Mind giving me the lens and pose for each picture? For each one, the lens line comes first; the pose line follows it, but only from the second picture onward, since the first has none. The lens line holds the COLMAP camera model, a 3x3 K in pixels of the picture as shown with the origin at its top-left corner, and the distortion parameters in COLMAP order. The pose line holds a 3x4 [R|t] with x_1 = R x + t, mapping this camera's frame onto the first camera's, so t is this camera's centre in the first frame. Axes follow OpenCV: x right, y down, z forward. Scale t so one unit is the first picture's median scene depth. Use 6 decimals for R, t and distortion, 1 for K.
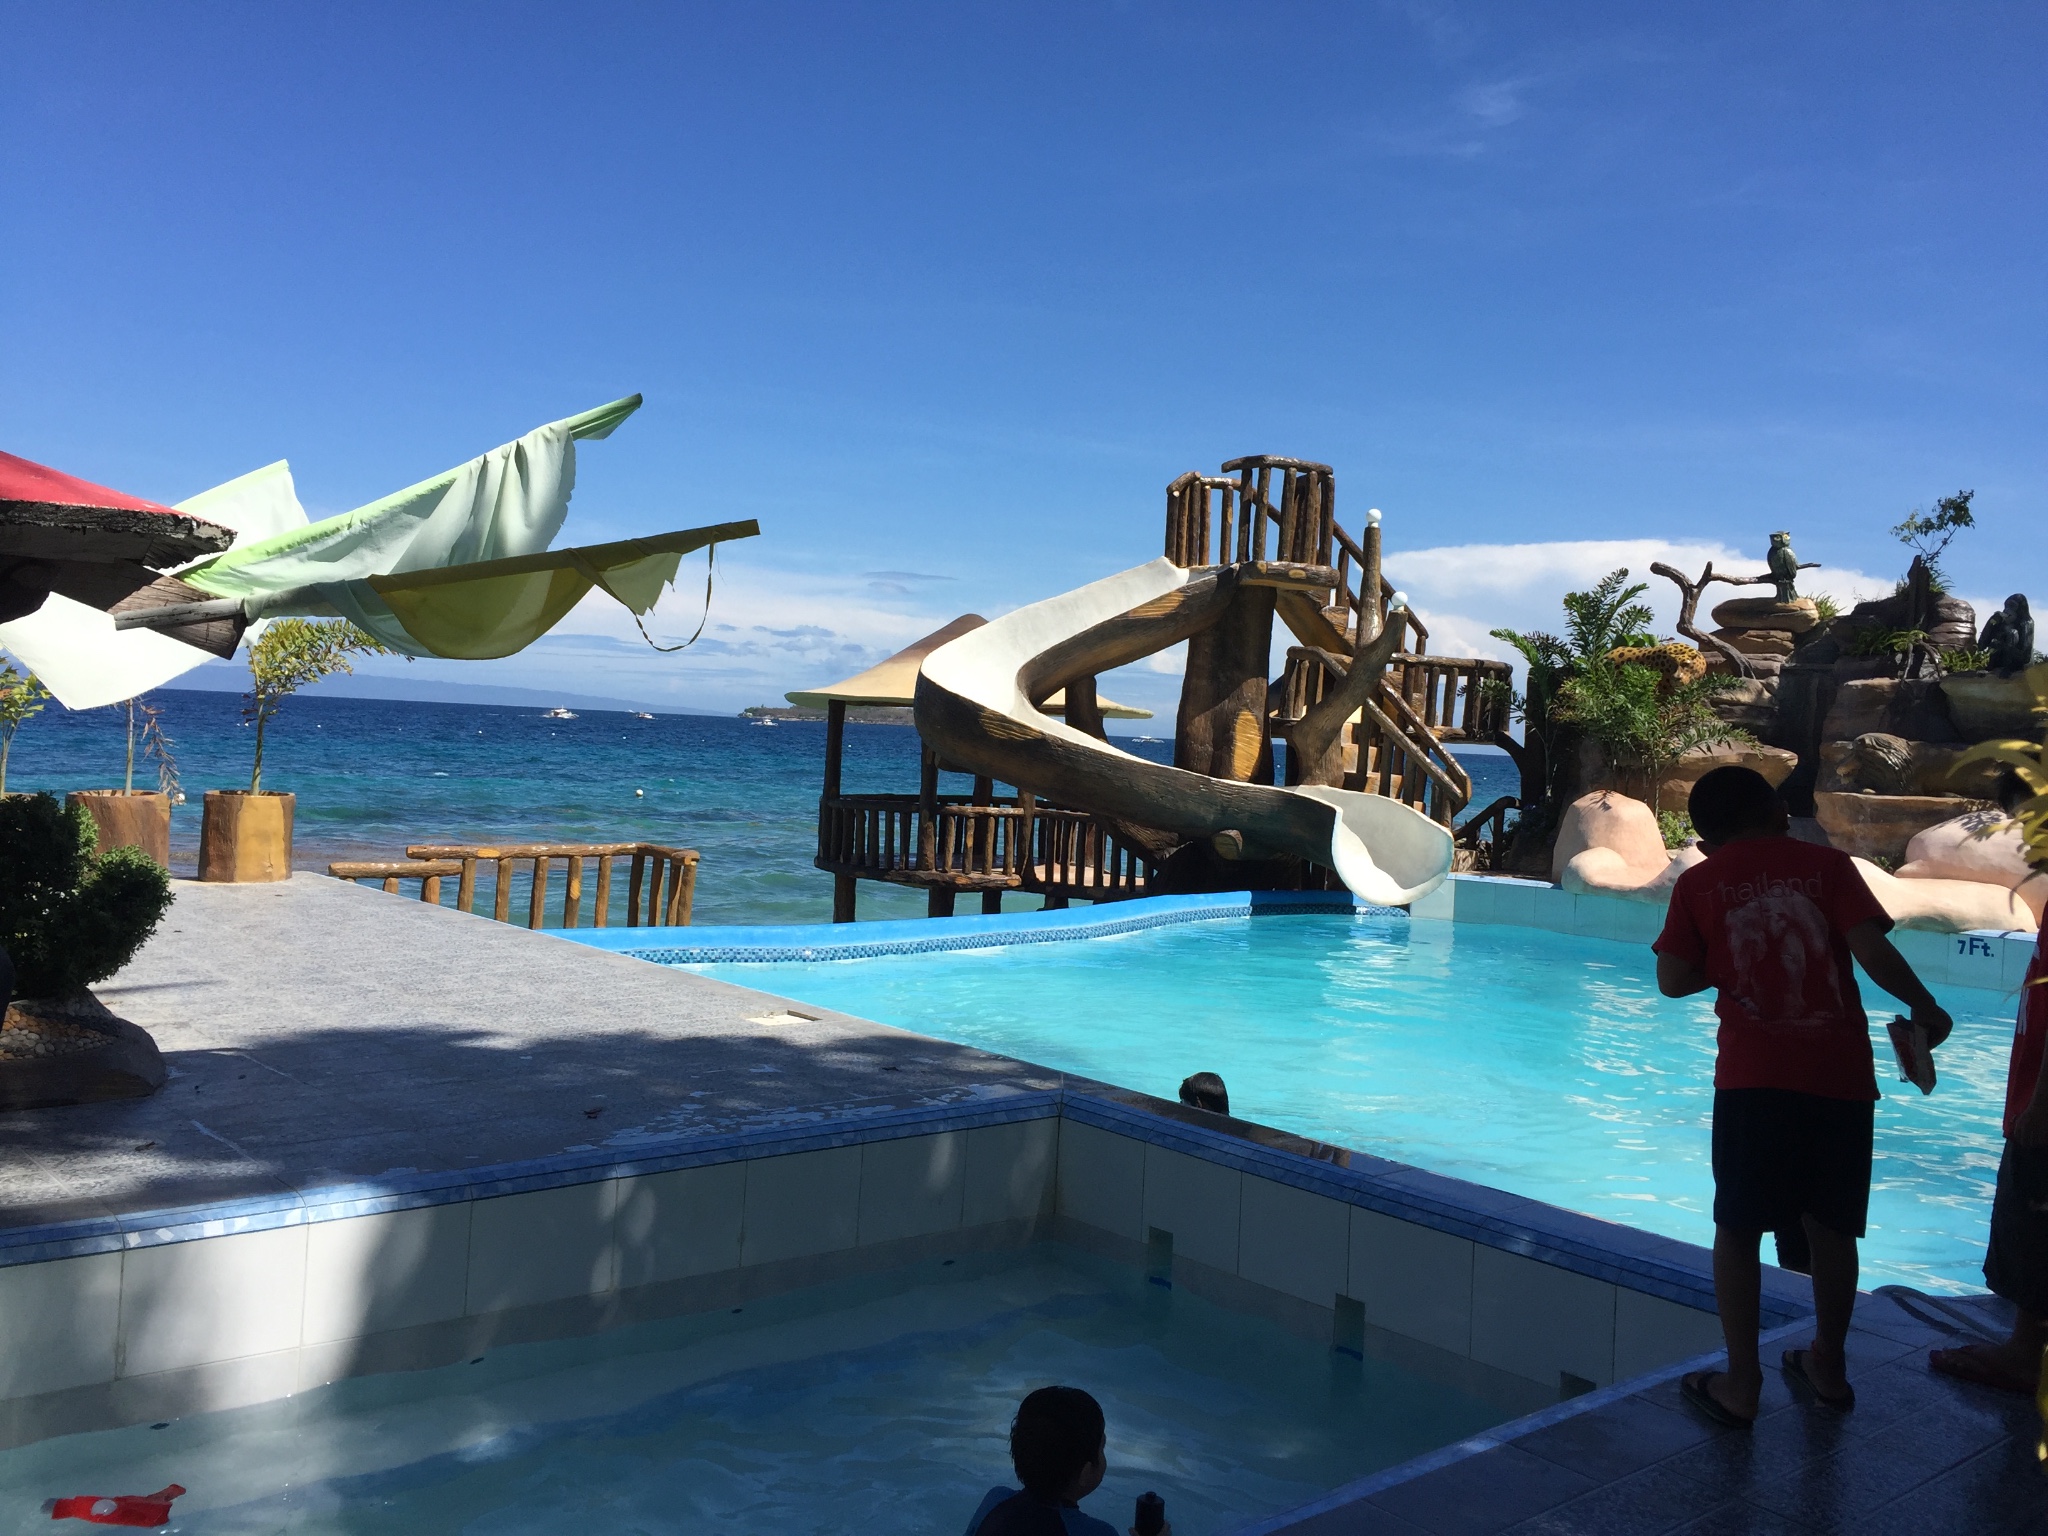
lens RADIAL K [[1765.6, 0, 1023.1], [0, 1765.6, 712.7], [0, 0, 1]] dist [0.078670, -0.102692]
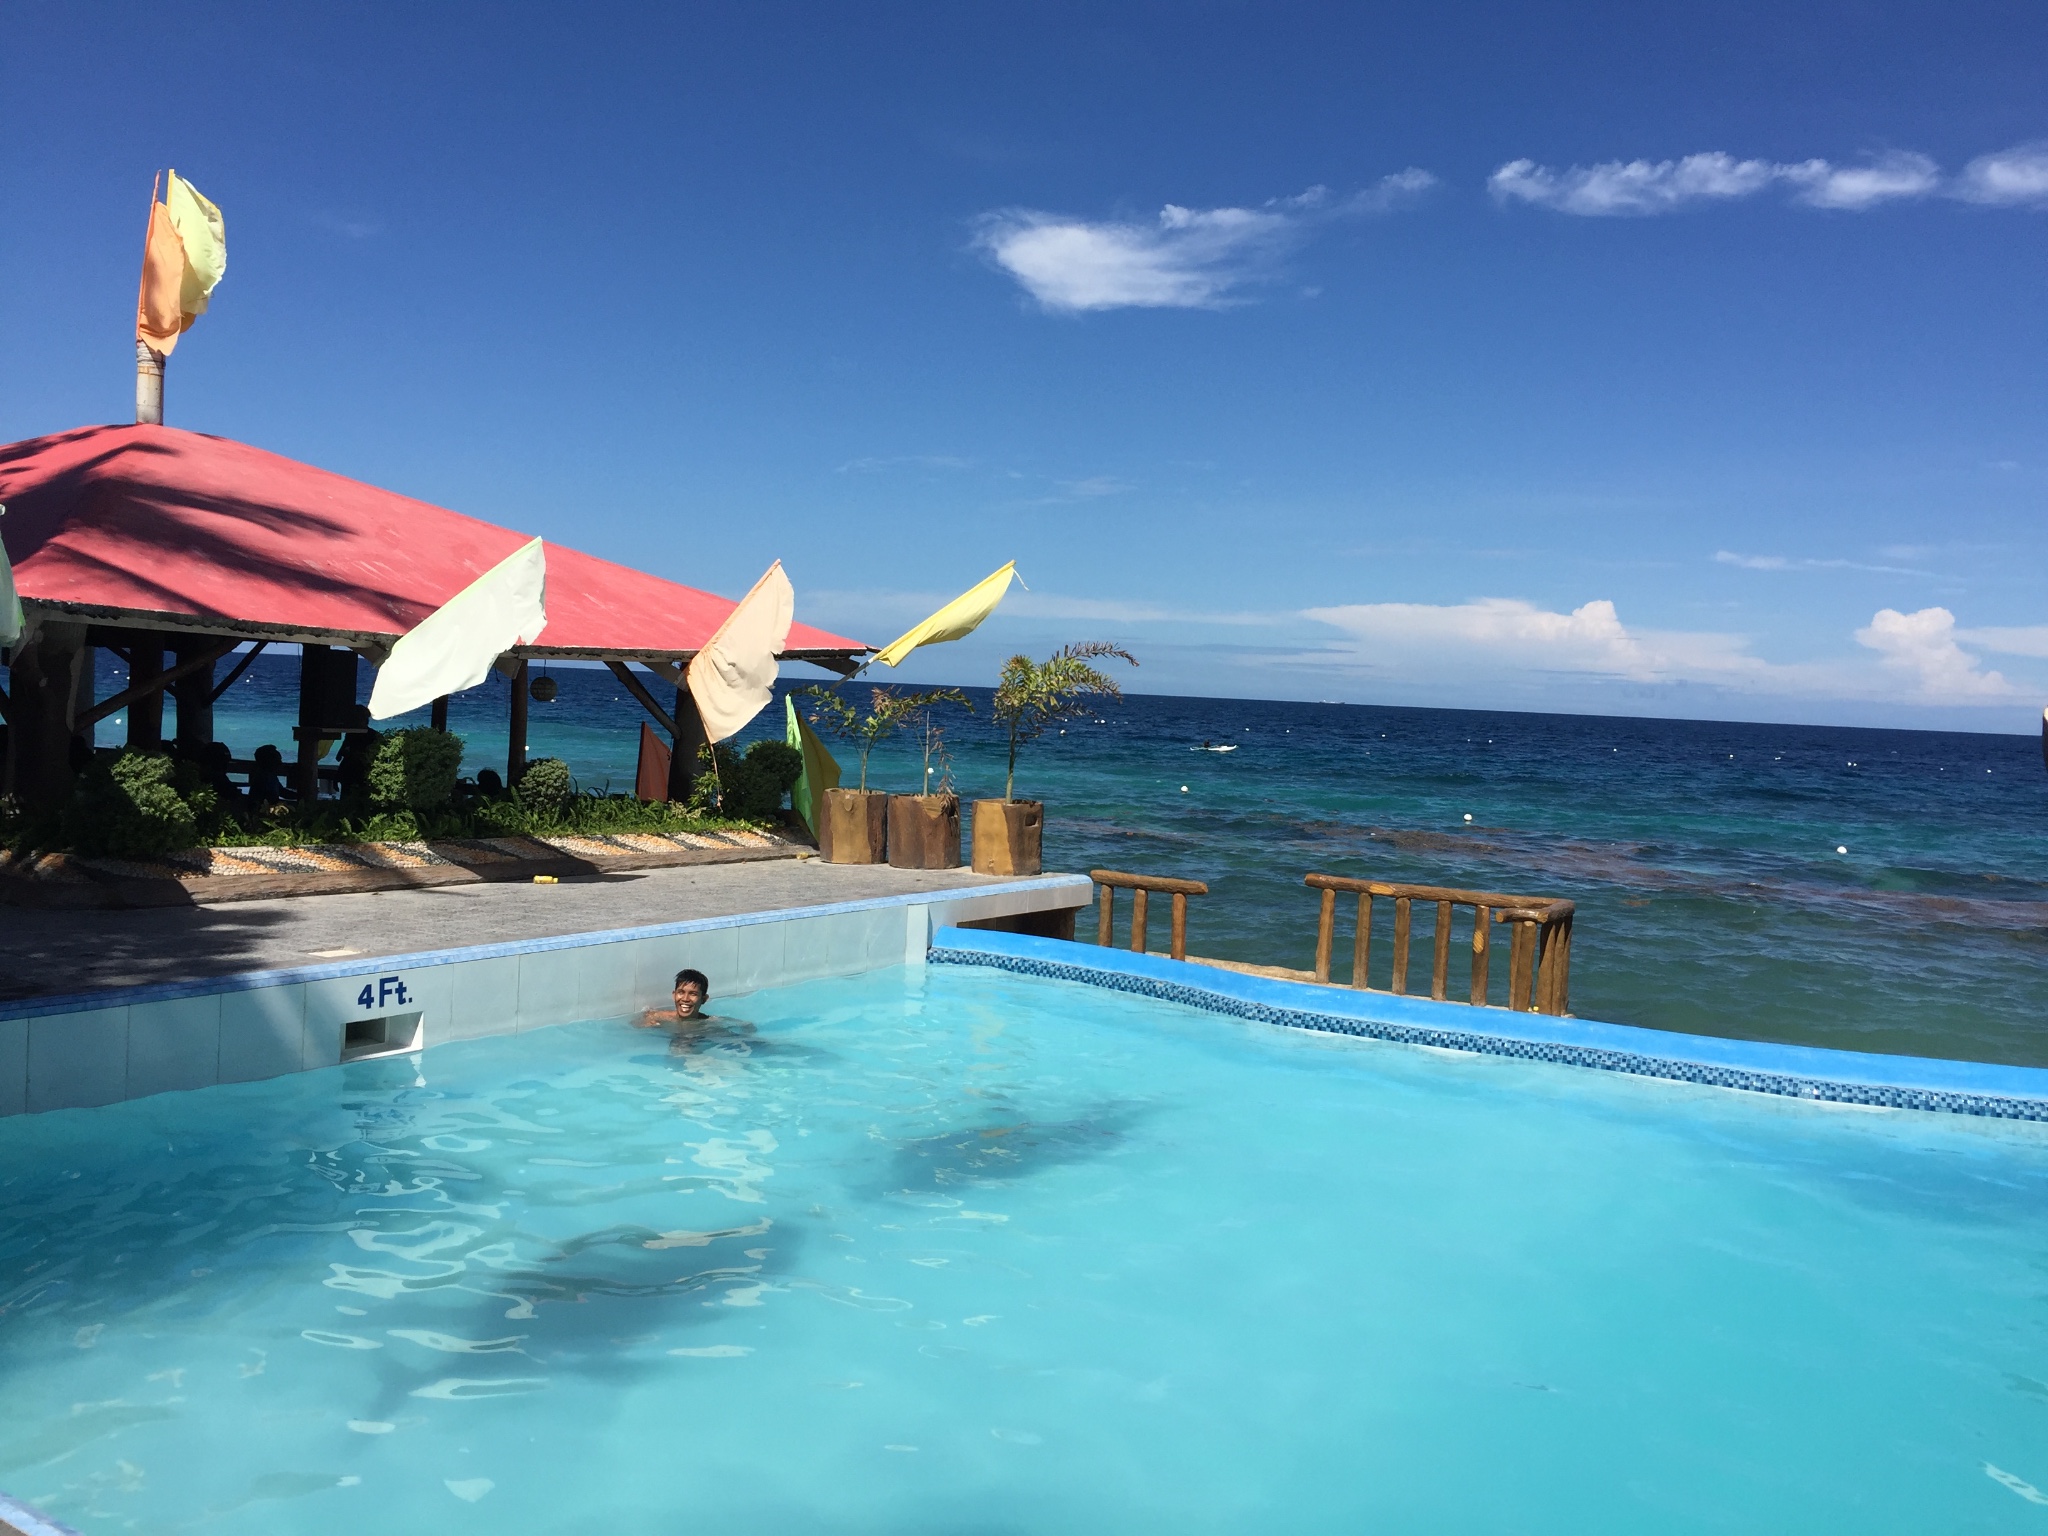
lens RADIAL K [[1765.6, 0, 1023.1], [0, 1765.6, 712.7], [0, 0, 1]] dist [0.078670, -0.102692]
pose [[0.258193, -0.022882, -0.965822, 0.469215], [-0.023076, 0.999288, -0.029843, 0.012978], [0.965818, 0.029992, 0.257481, 0.451579]]
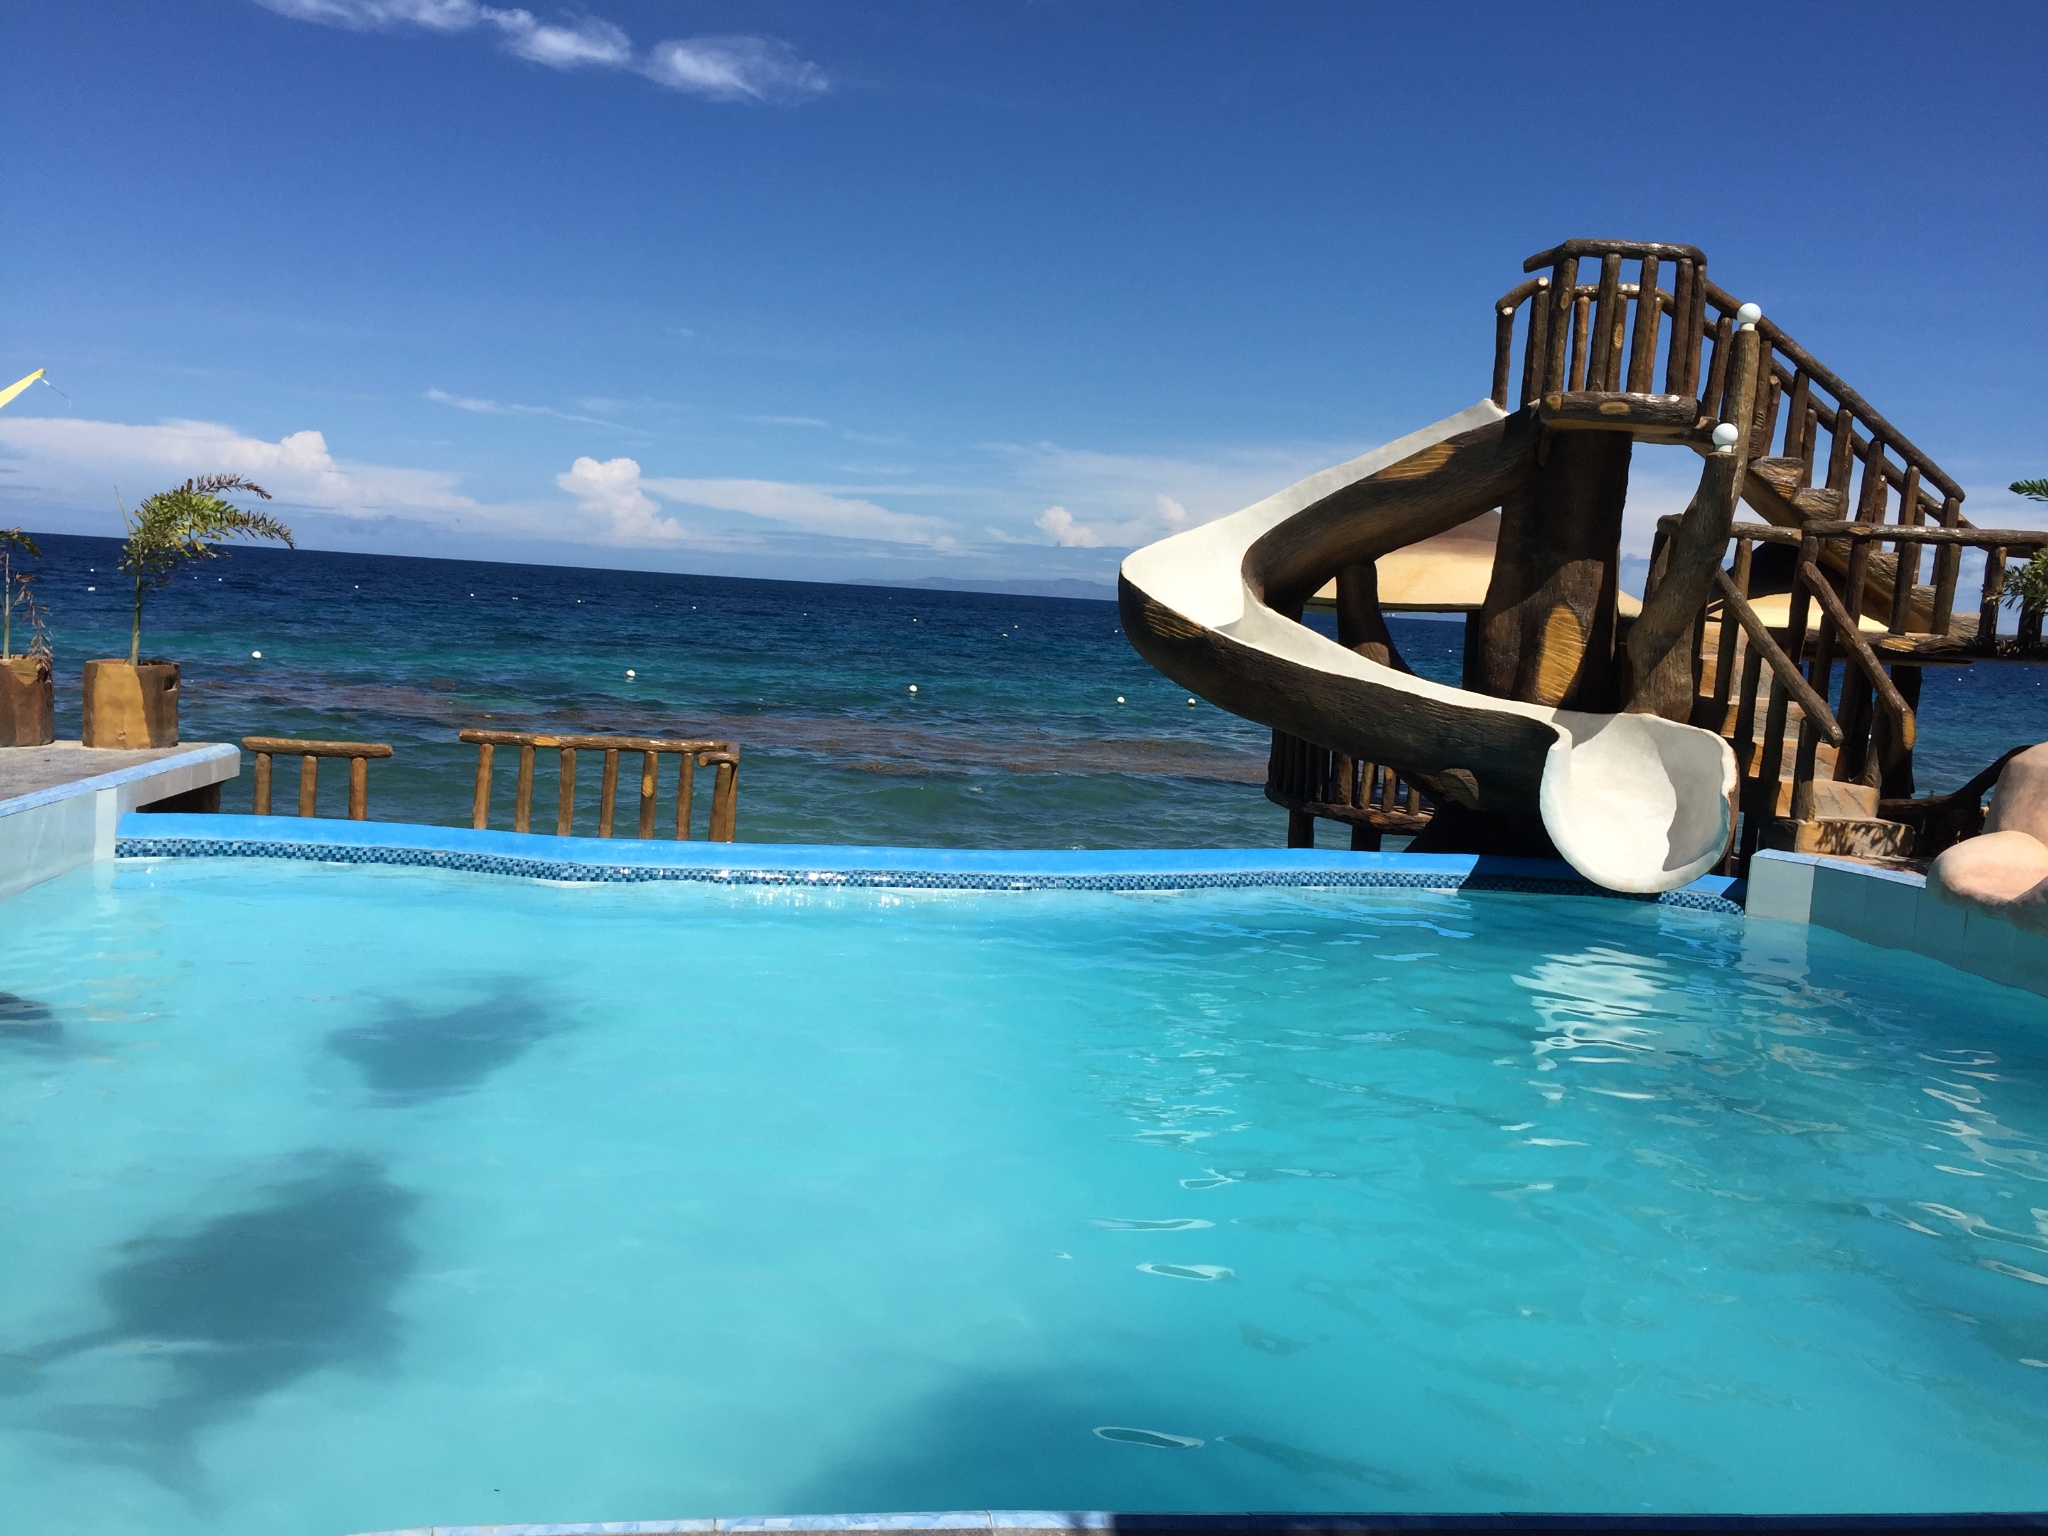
lens RADIAL K [[1765.6, 0, 1023.1], [0, 1765.6, 712.7], [0, 0, 1]] dist [0.078670, -0.102692]
pose [[0.816291, 0.039892, -0.576261, 0.374451], [-0.014953, 0.998737, 0.047957, 0.010761], [0.577447, -0.030530, 0.815857, 0.293594]]
